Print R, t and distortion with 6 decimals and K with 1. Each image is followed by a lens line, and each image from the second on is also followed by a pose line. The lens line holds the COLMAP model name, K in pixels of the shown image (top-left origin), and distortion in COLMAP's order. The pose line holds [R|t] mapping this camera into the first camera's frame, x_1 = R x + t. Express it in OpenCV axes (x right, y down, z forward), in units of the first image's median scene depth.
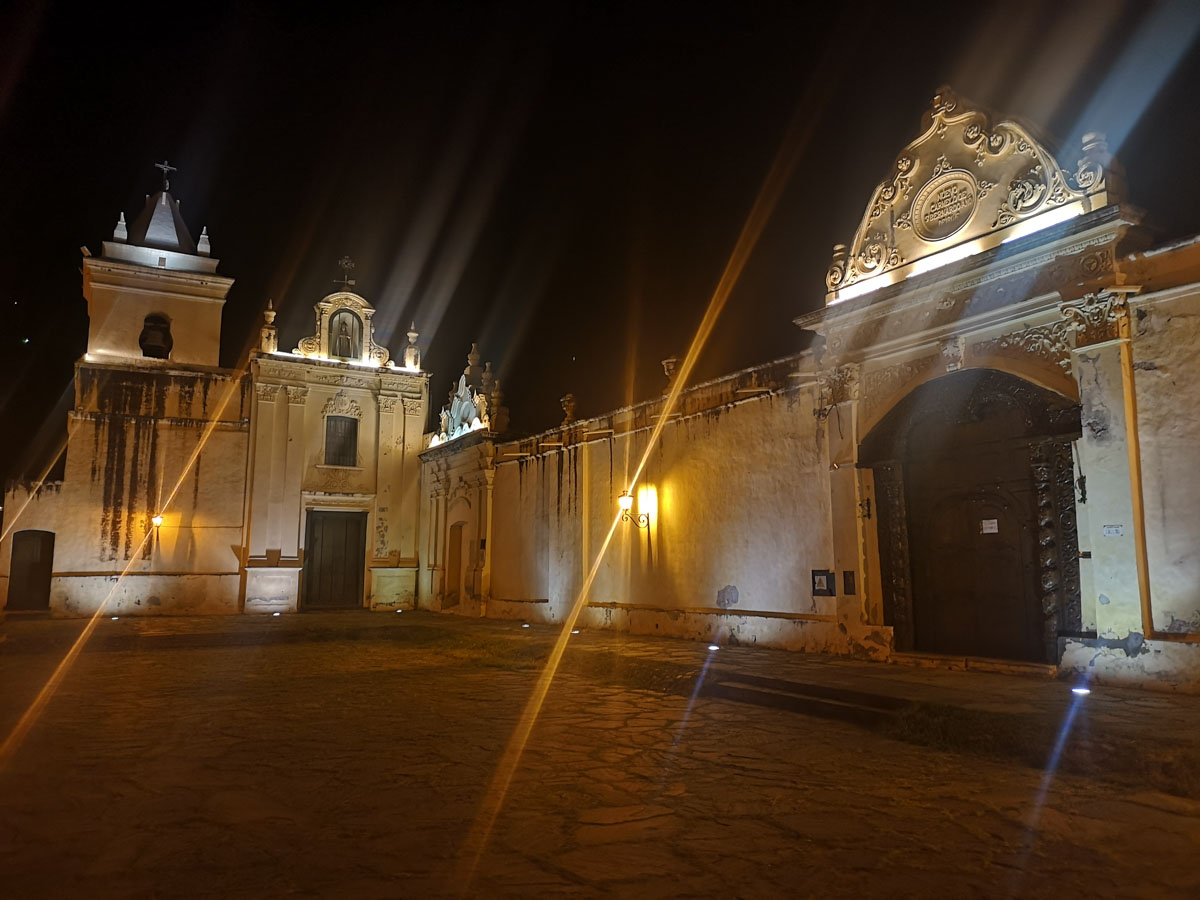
lens RADIAL K [[926.7, 0, 600.7], [0, 926.7, 446.5], [0, 0, 1]] dist [0.068052, -0.068845]
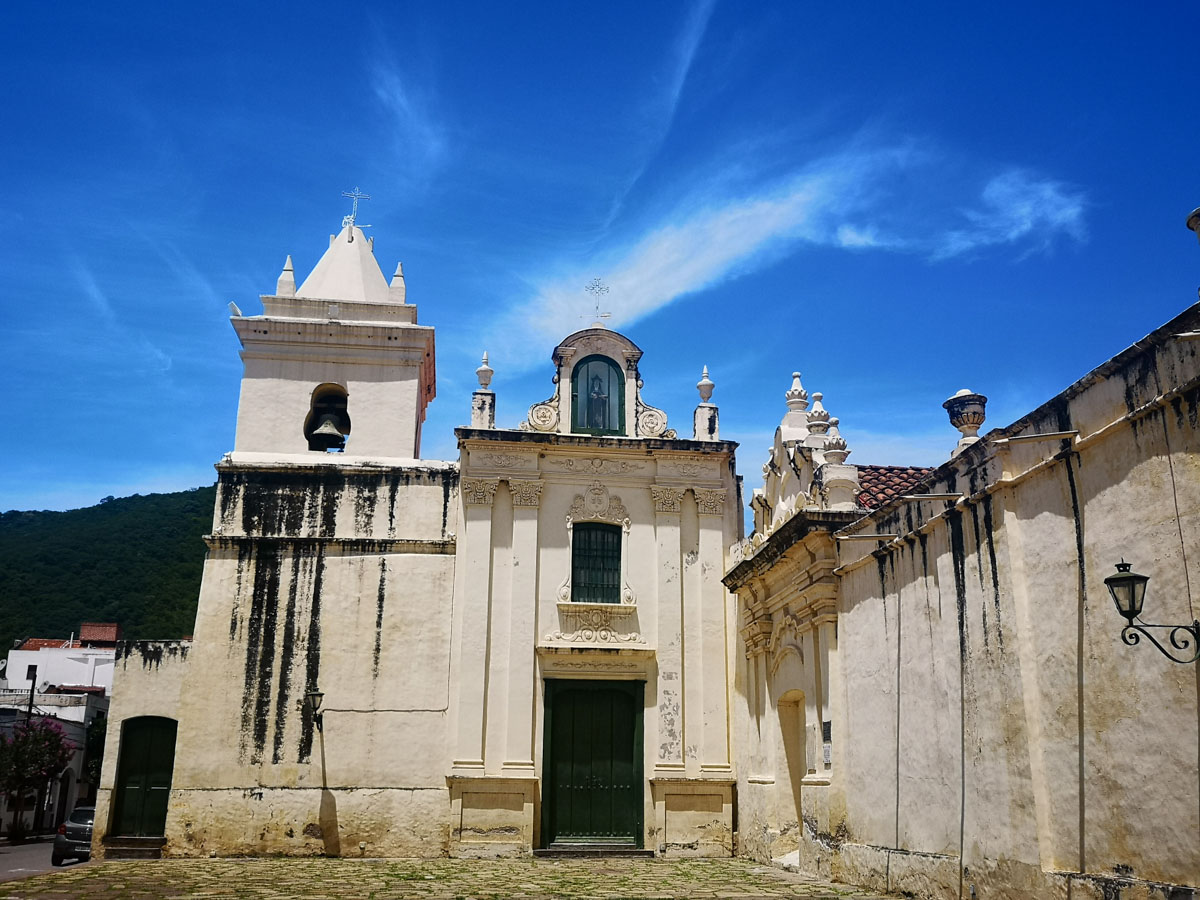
lens RADIAL K [[1158.2, 0, 588.9], [0, 1158.2, 437.2], [0, 0, 1]] dist [0.031935, 0.000000]
pose [[0.925221, -0.106430, -0.364196, 0.002607], [0.047010, 0.984613, -0.168310, 0.045613], [0.376505, 0.138603, 0.915987, 0.325274]]
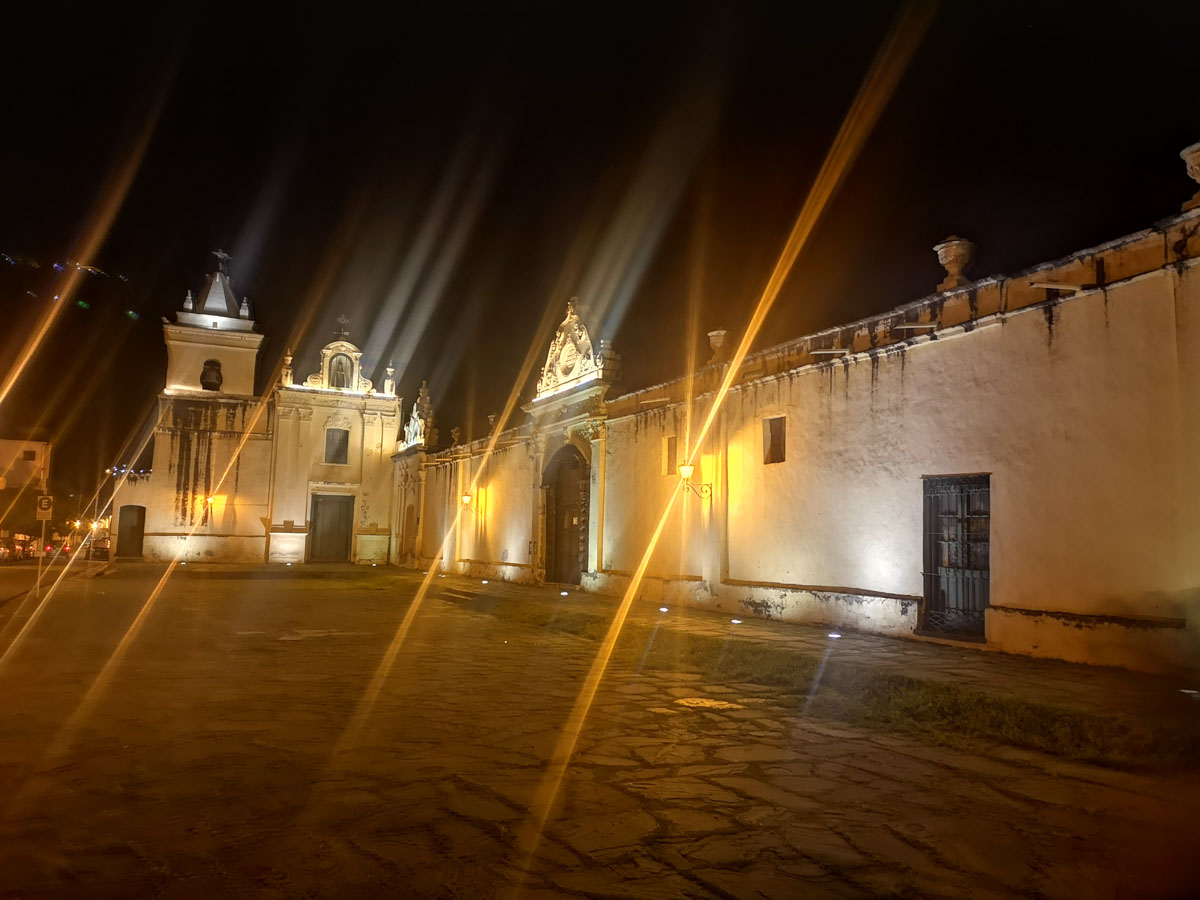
lens RADIAL K [[926.7, 0, 611.6], [0, 926.7, 450.3], [0, 0, 1]] dist [0.068052, -0.068845]
pose [[0.996976, 0.015119, -0.076223, 0.286170], [-0.012404, 0.999276, 0.035971, -0.063827], [0.076712, -0.034916, 0.996442, -0.453810]]
